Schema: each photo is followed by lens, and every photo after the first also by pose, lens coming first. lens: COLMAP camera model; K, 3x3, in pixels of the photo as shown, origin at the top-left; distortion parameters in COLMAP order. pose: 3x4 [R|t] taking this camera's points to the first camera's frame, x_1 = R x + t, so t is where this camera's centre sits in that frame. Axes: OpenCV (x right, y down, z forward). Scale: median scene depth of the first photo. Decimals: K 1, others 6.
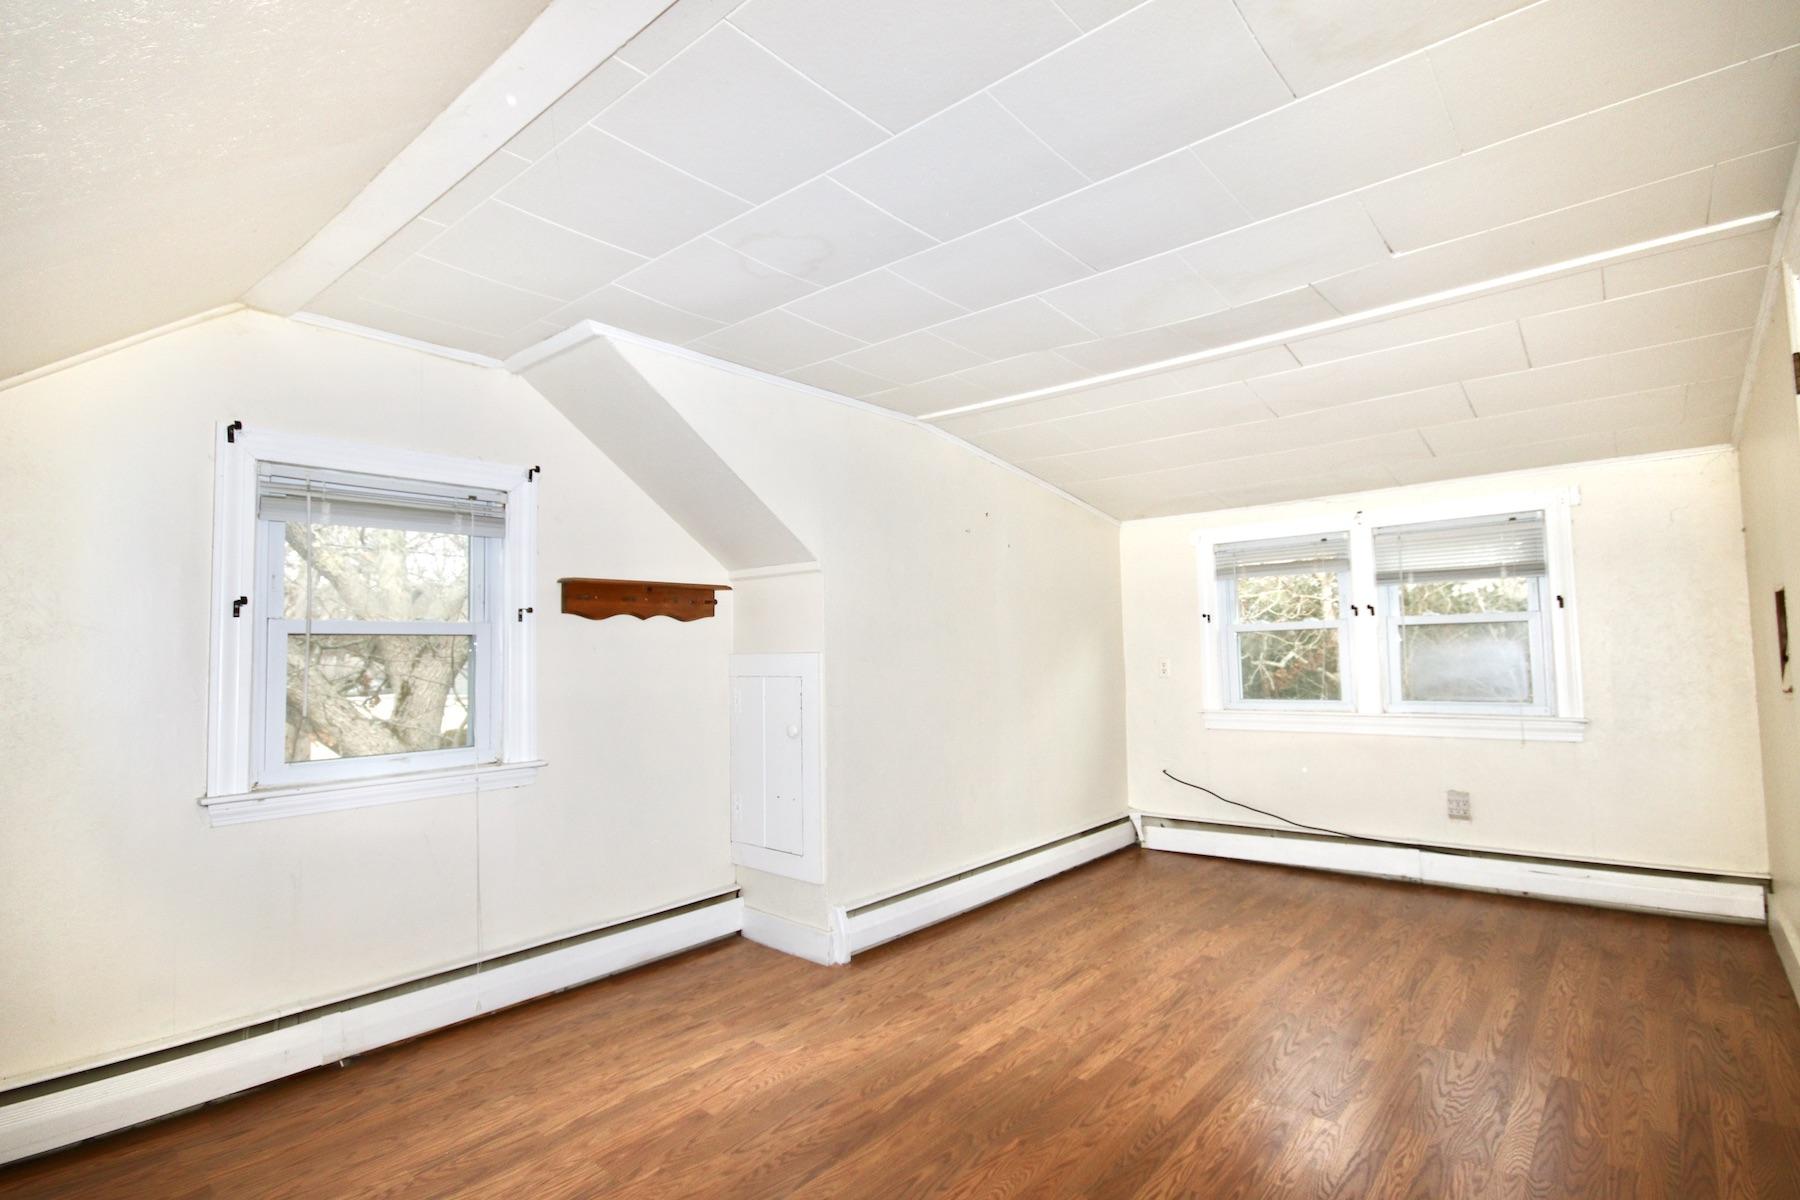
lens RADIAL K [[826.3, 0, 906.4], [0, 826.3, 609.4], [0, 0, 1]] dist [-0.017633, -0.000729]
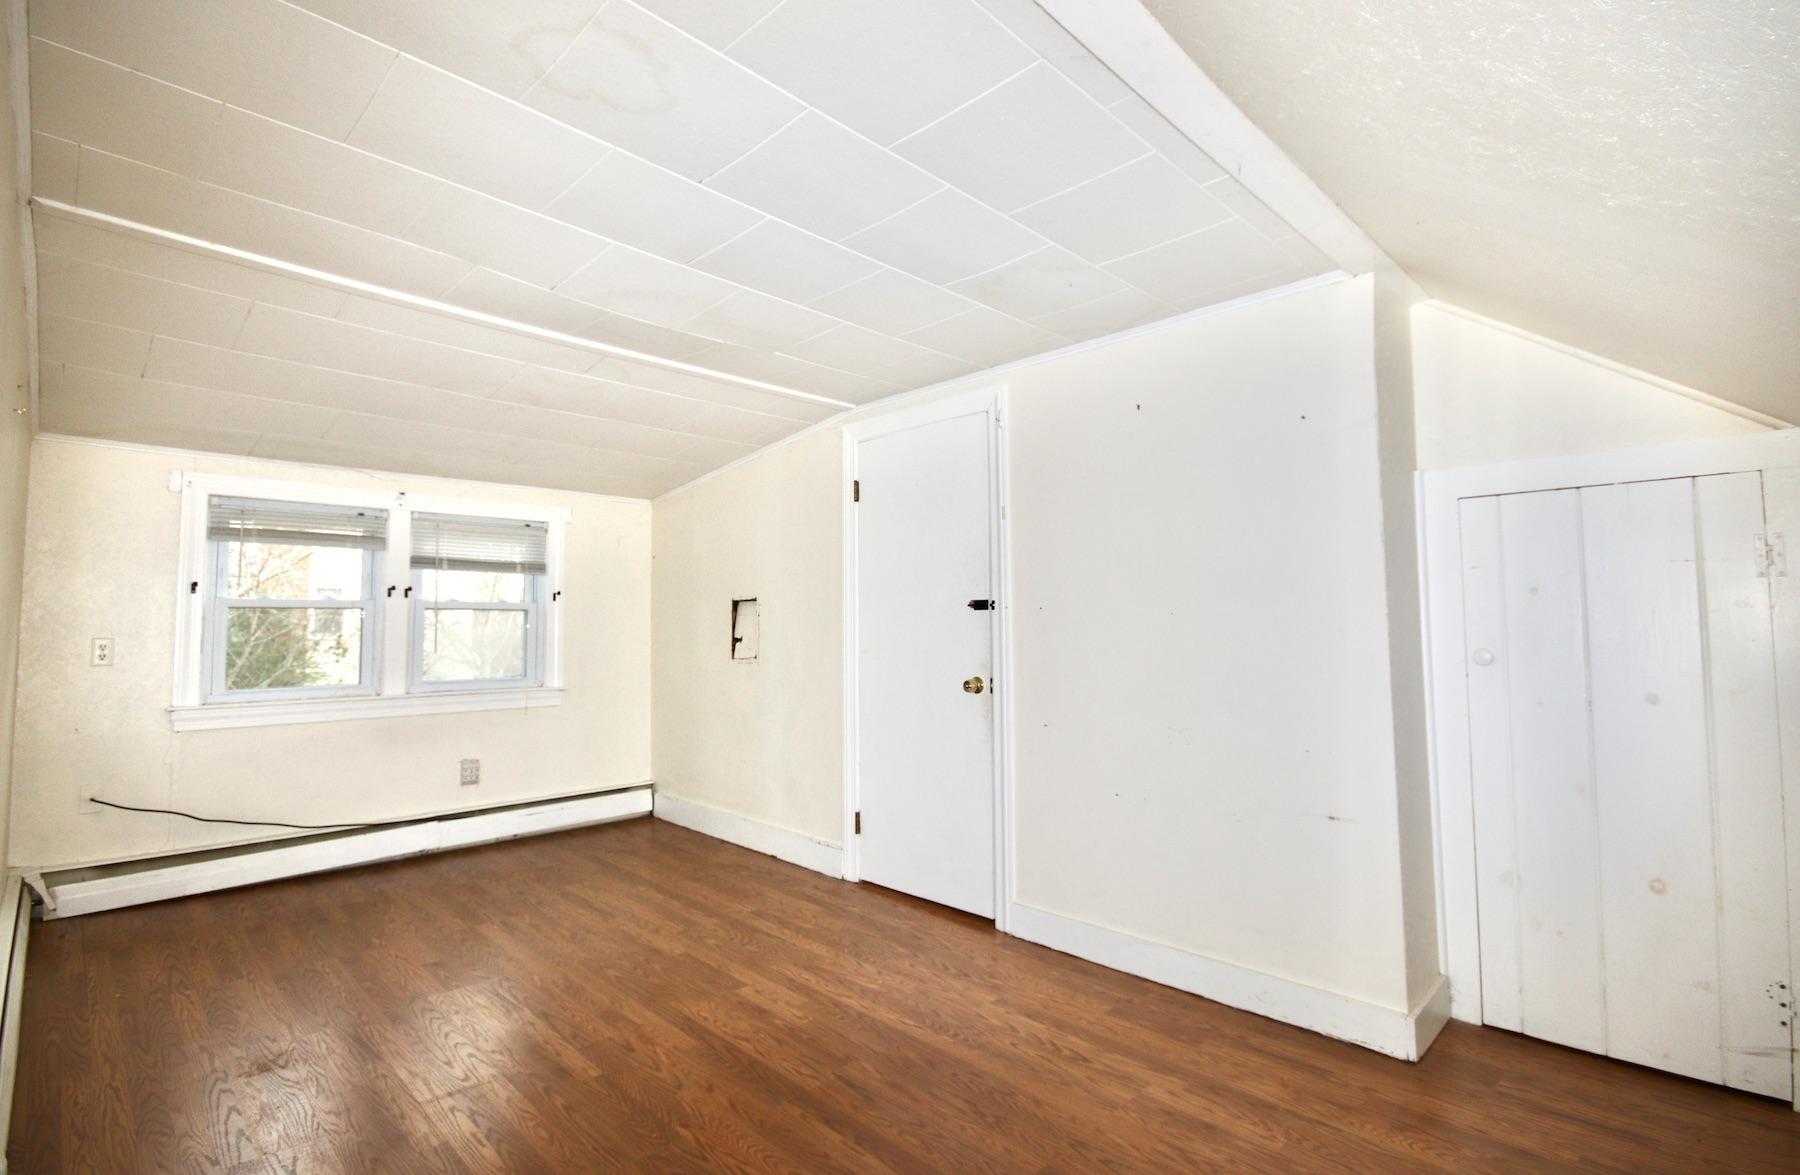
lens RADIAL K [[825.4, 0, 900.0], [0, 825.4, 587.5], [0, 0, 1]] dist [0.000677, -0.015760]
pose [[0.092682, 0.067514, 0.993404, -0.448303], [-0.053001, 0.996619, -0.062788, 0.031094], [-0.994284, -0.046832, 0.095947, 0.357500]]
